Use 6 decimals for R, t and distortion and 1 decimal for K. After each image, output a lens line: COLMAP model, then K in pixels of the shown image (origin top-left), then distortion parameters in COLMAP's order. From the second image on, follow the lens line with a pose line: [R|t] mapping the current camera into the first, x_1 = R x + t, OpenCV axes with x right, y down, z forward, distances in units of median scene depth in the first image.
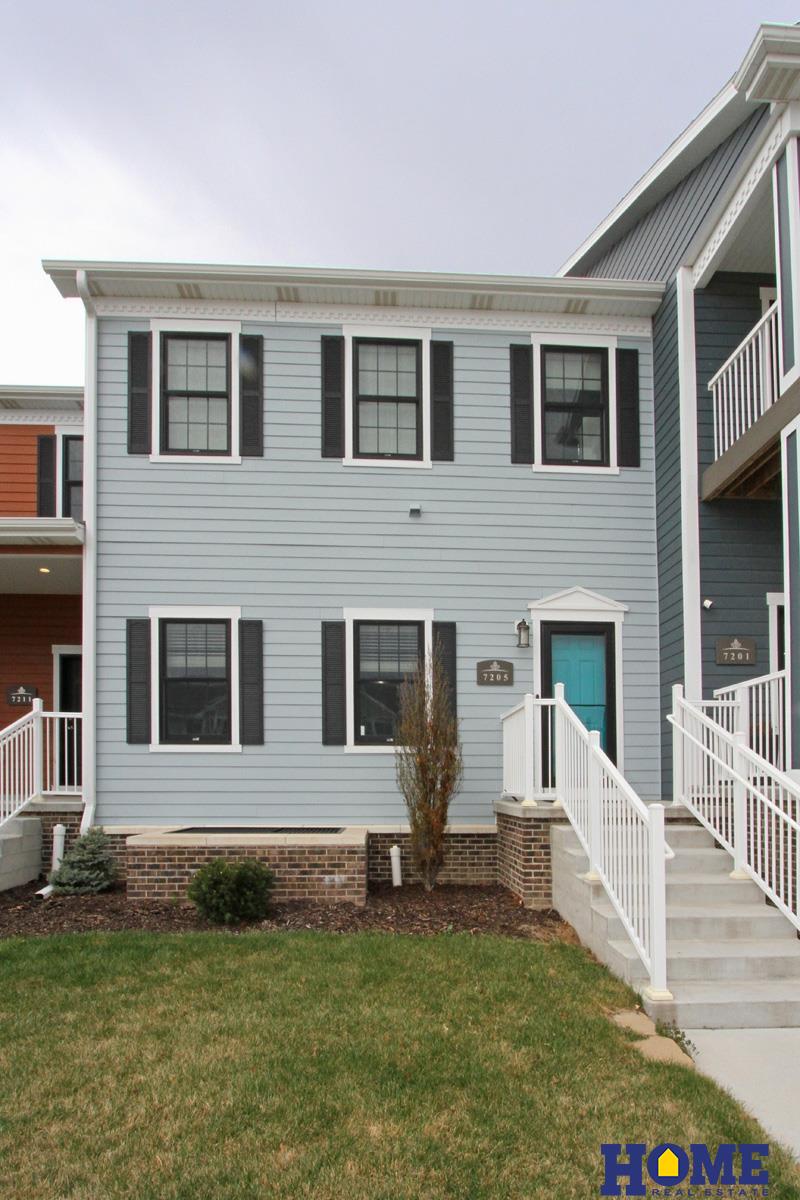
lens RADIAL K [[637.4, 0, 402.5], [0, 637.4, 696.6], [0, 0, 1]] dist [-0.019439, 0.001432]
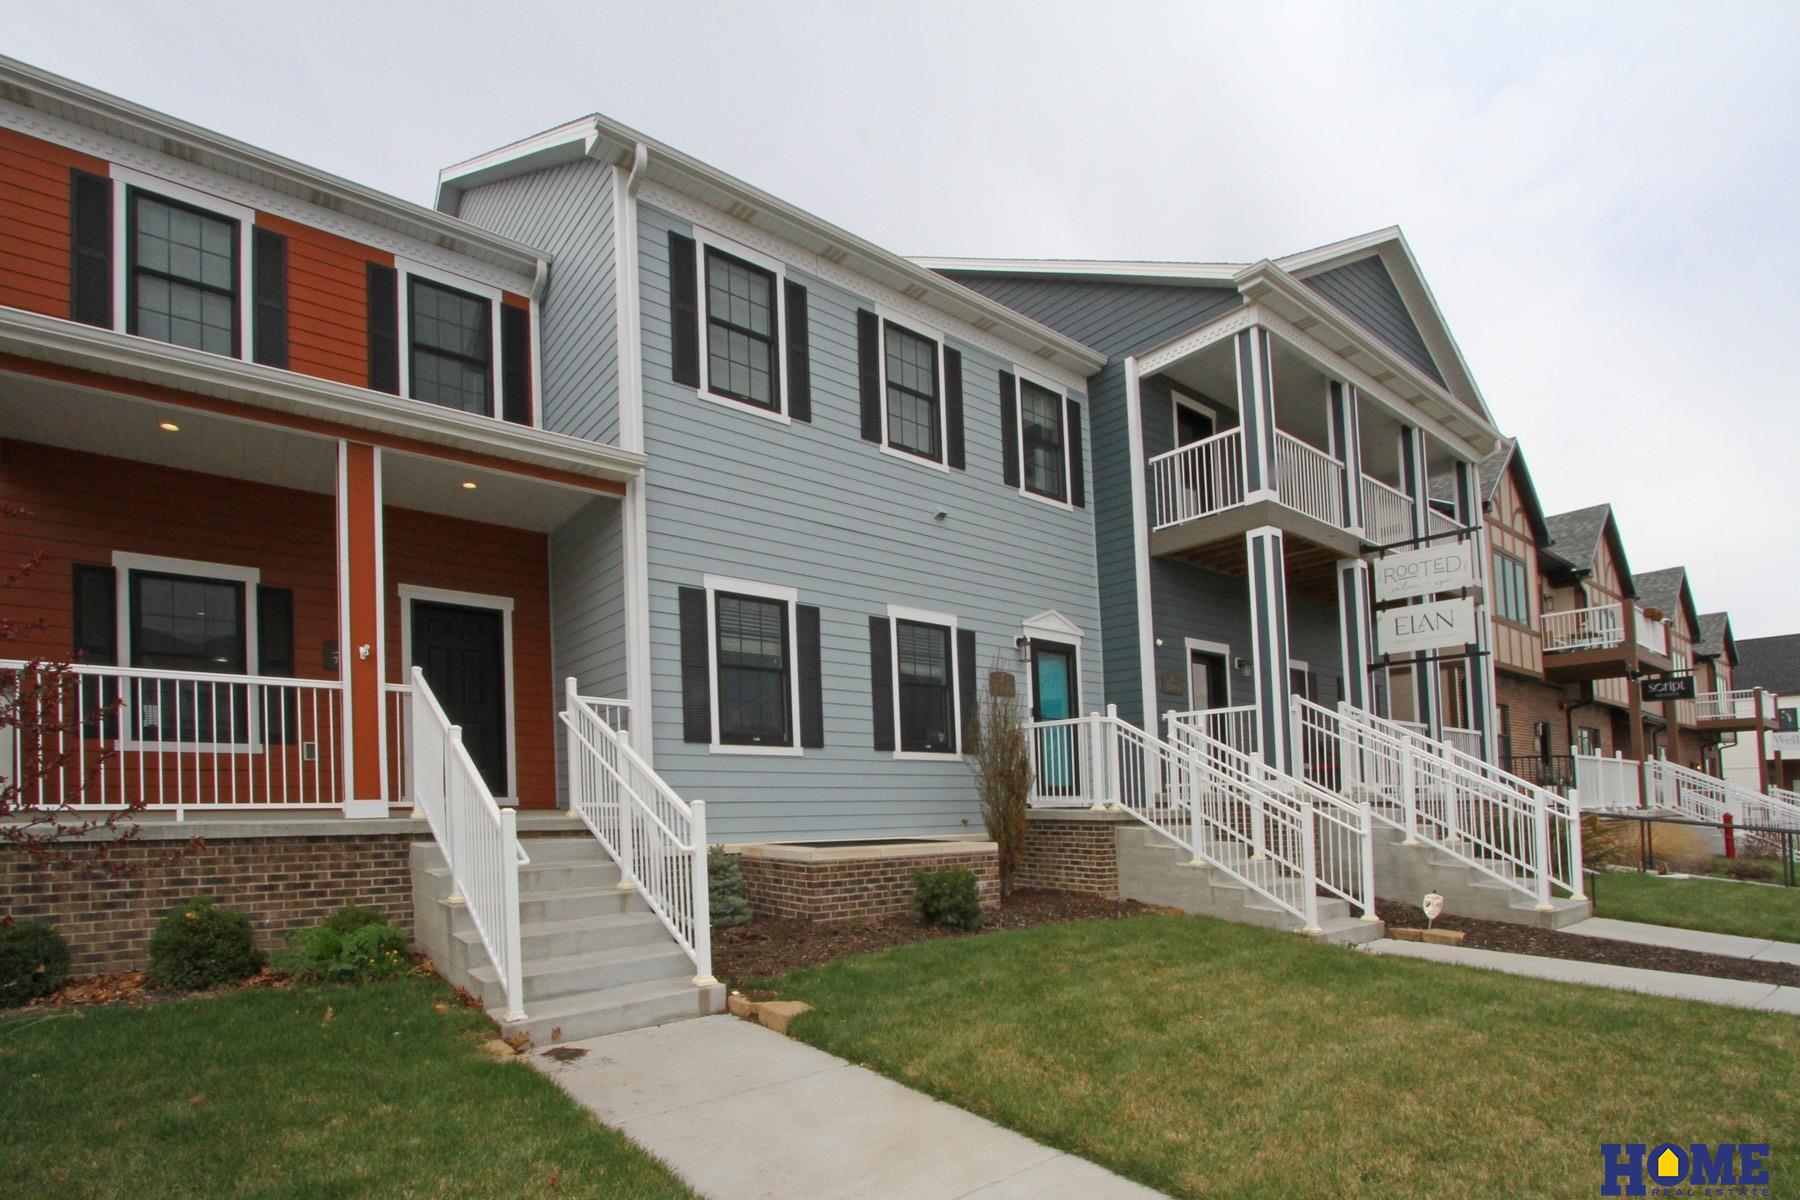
lens RADIAL K [[861.1, 0, 900.0], [0, 861.1, 600.0], [0, 0, 1]] dist [-0.028991, 0.000560]
pose [[0.807012, 0.125661, 0.577010, -0.795878], [-0.074577, 0.990961, -0.111508, -0.003301], [-0.585807, 0.046957, 0.809089, -0.048873]]
